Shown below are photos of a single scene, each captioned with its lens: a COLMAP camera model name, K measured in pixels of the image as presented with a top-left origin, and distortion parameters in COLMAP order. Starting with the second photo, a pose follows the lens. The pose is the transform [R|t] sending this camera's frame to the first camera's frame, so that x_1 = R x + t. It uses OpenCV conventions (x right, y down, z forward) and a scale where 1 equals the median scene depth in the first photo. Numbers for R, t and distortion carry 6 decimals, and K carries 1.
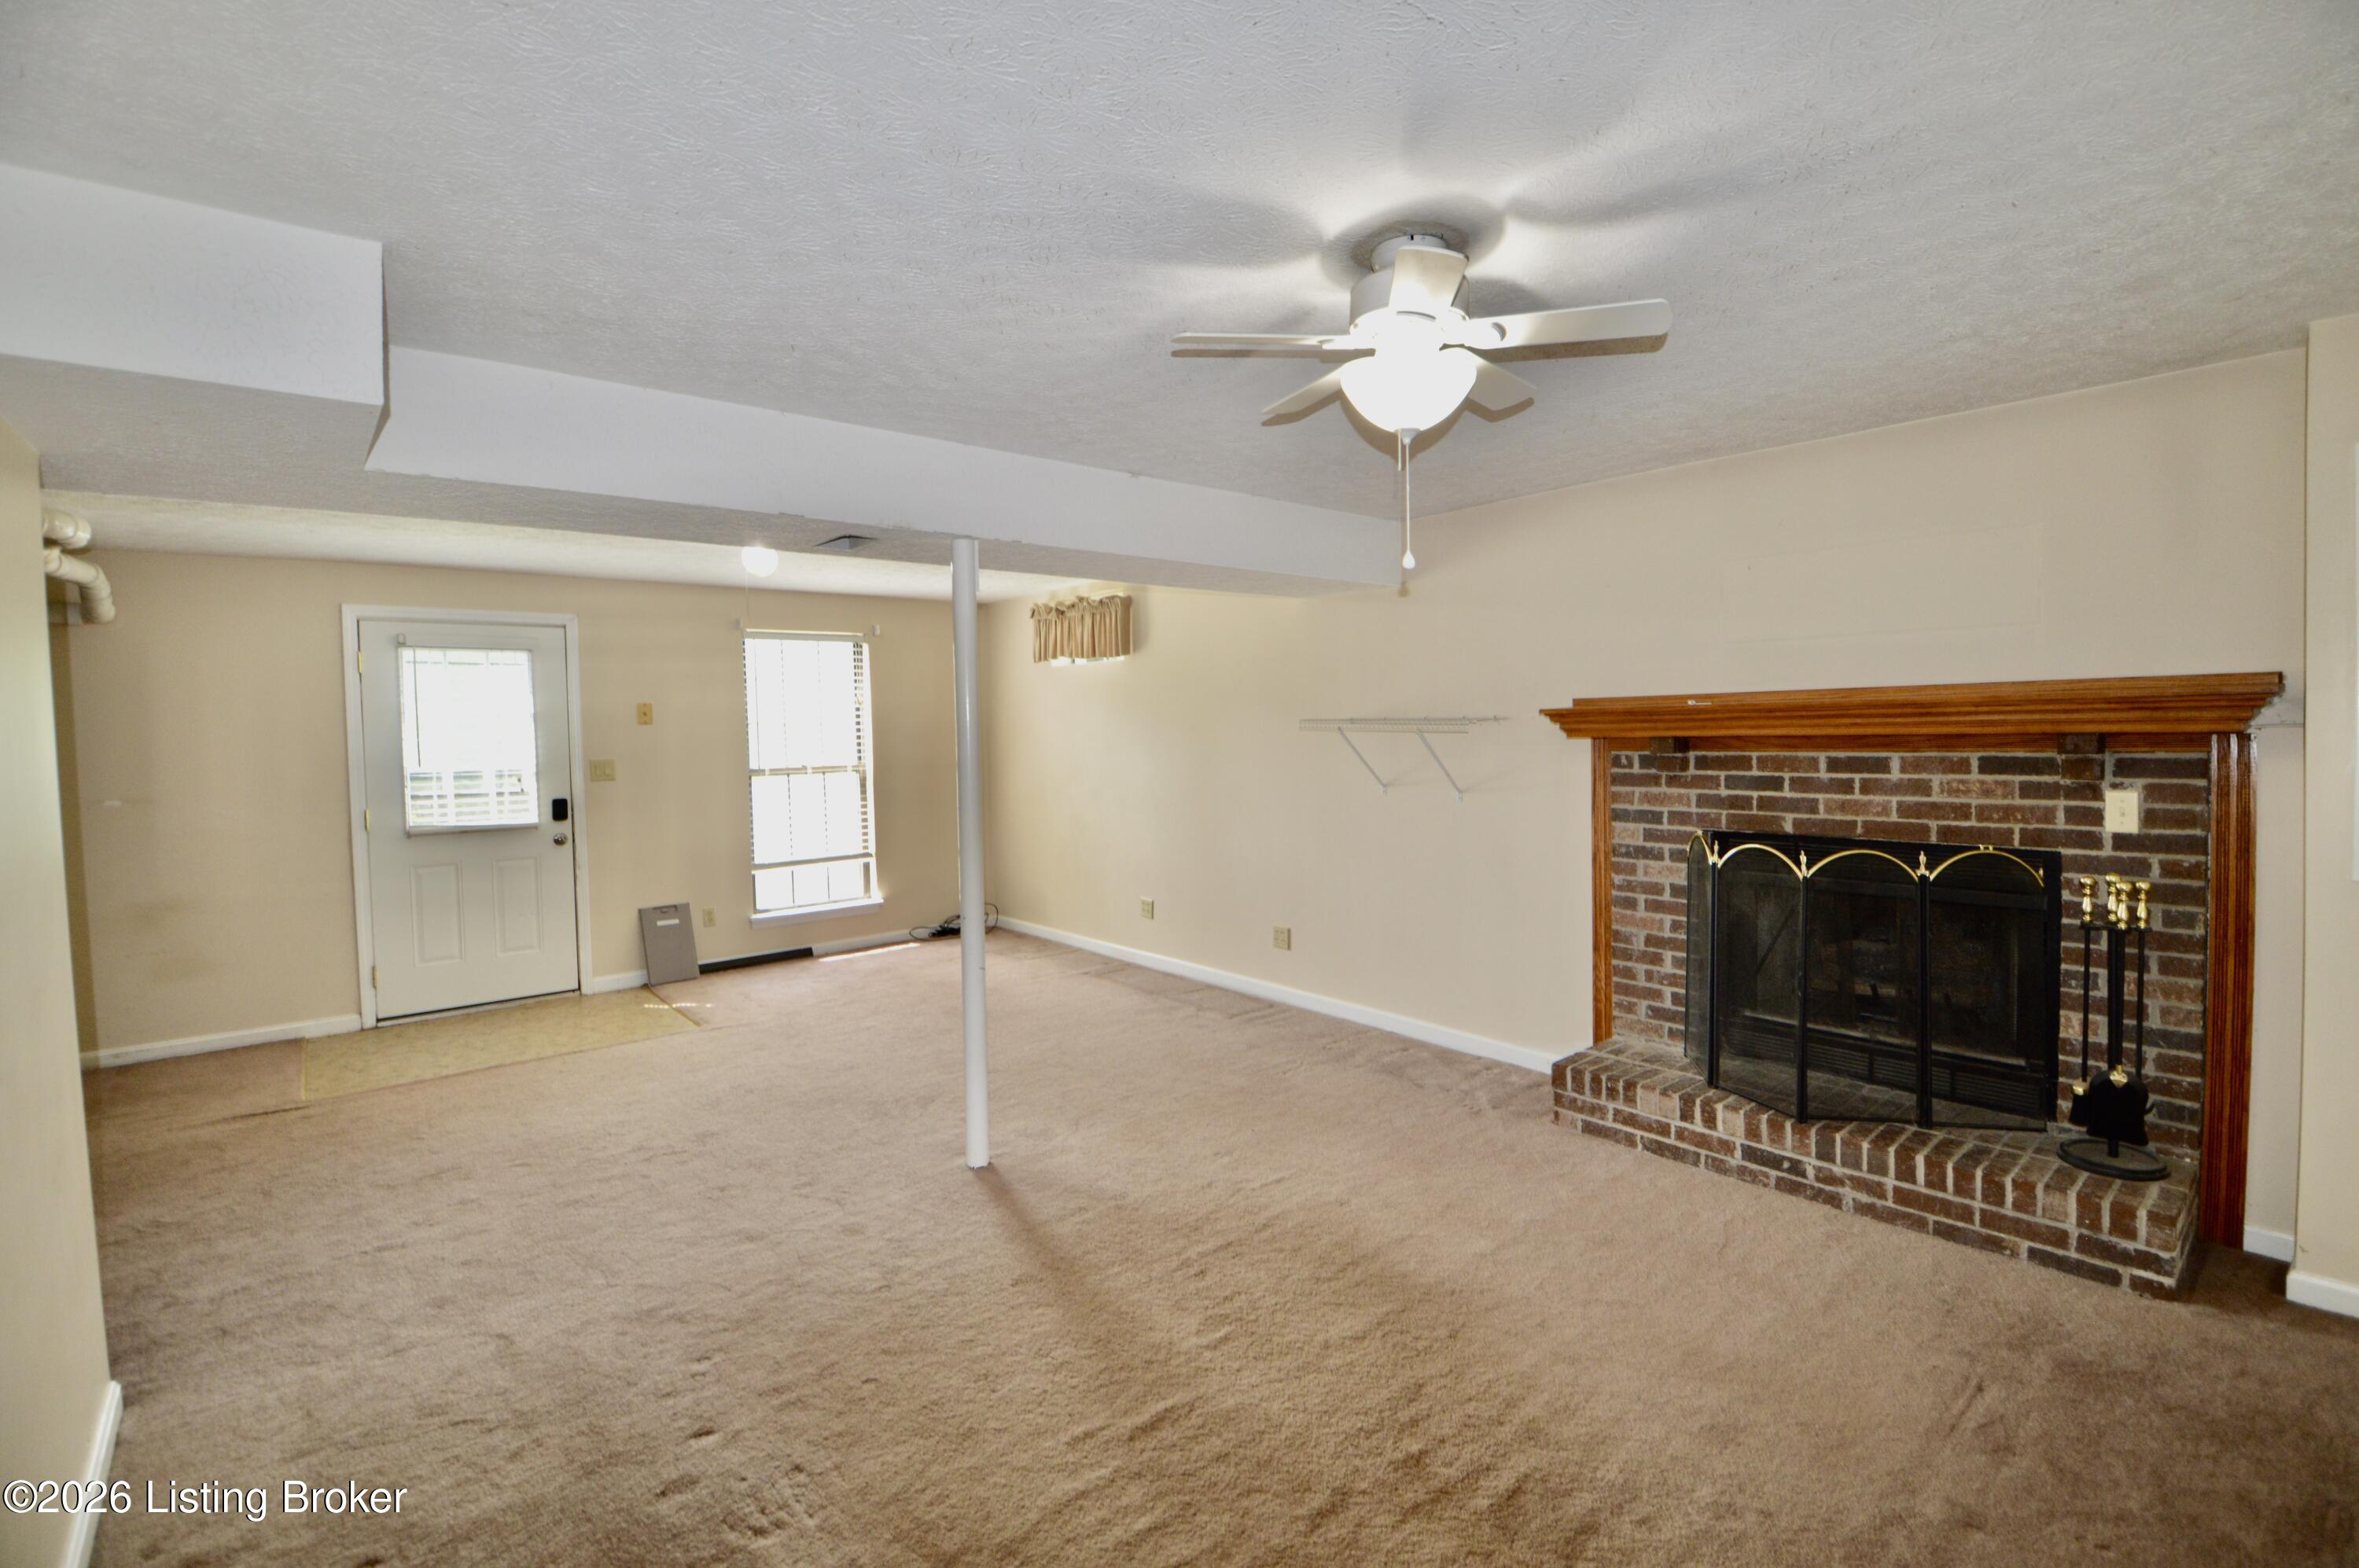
lens RADIAL K [[1056.5, 0, 1187.4], [0, 1056.5, 747.9], [0, 0, 1]] dist [0.022543, -0.030878]
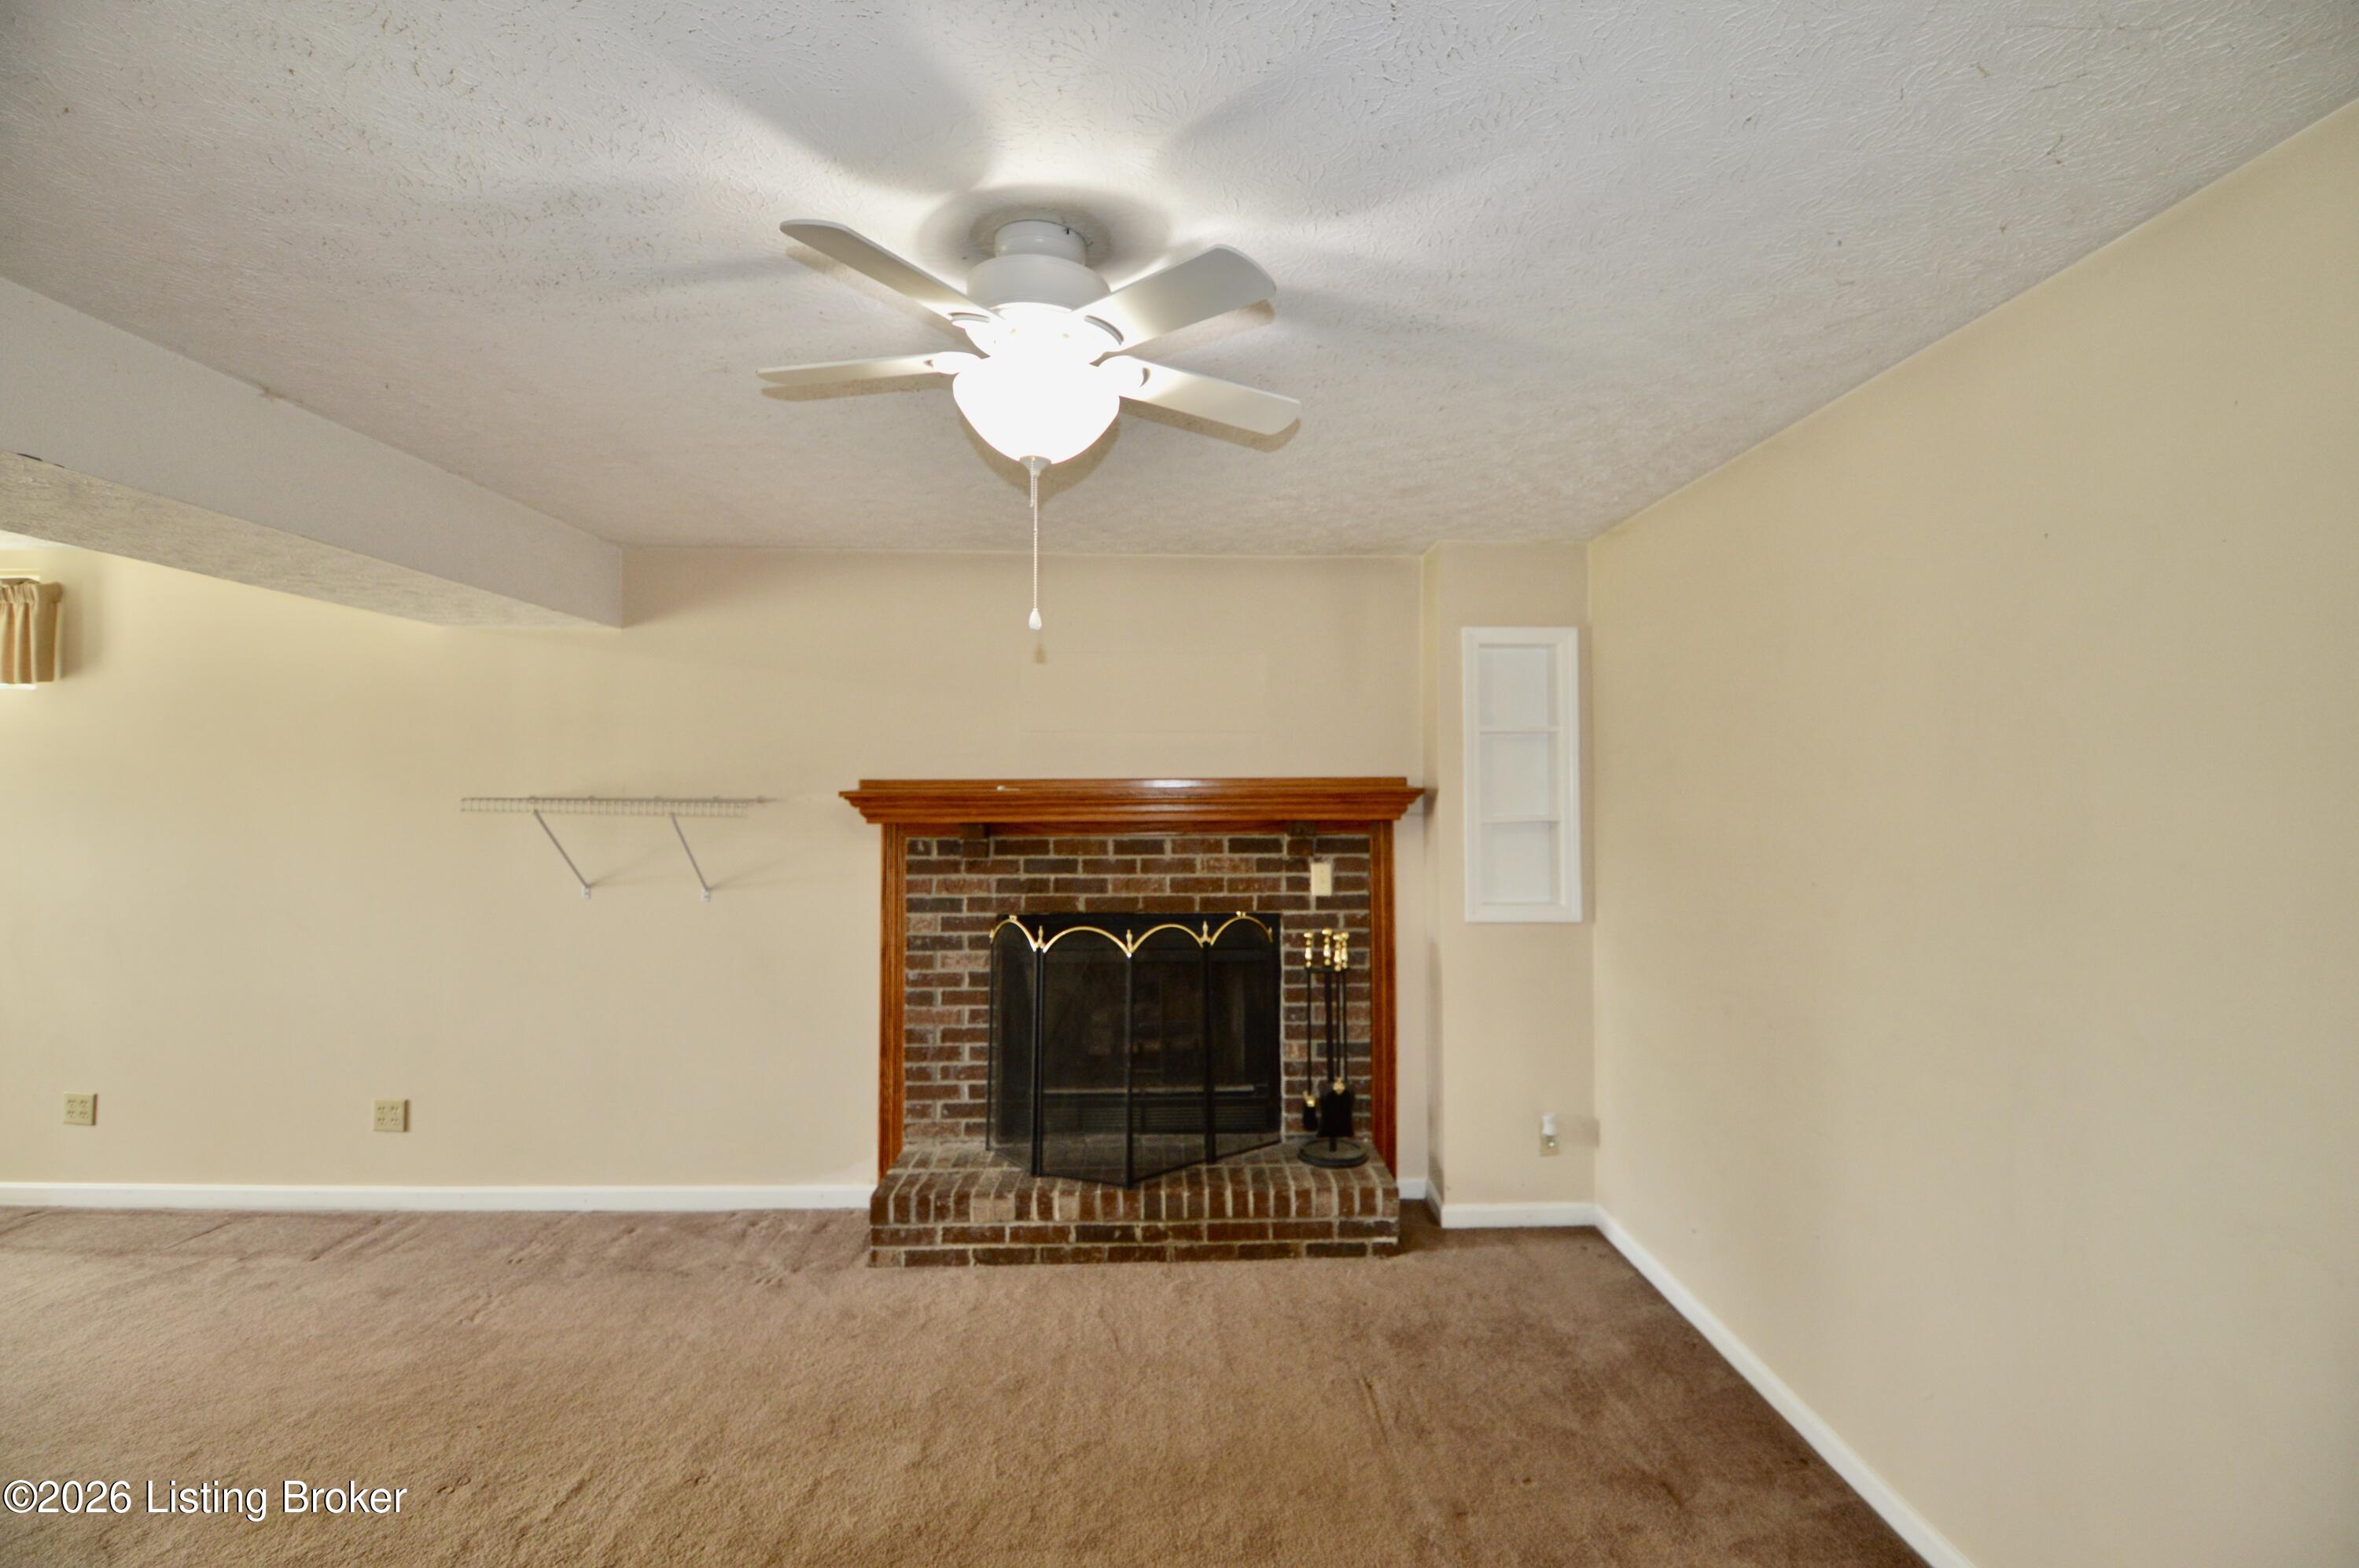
lens RADIAL K [[1056.5, 0, 1187.4], [0, 1056.5, 747.9], [0, 0, 1]] dist [0.022543, -0.030878]
pose [[0.621056, 0.046743, 0.782371, -0.219919], [0.006258, 0.997892, -0.064587, -0.016372], [-0.783741, 0.045008, 0.619454, 0.261277]]
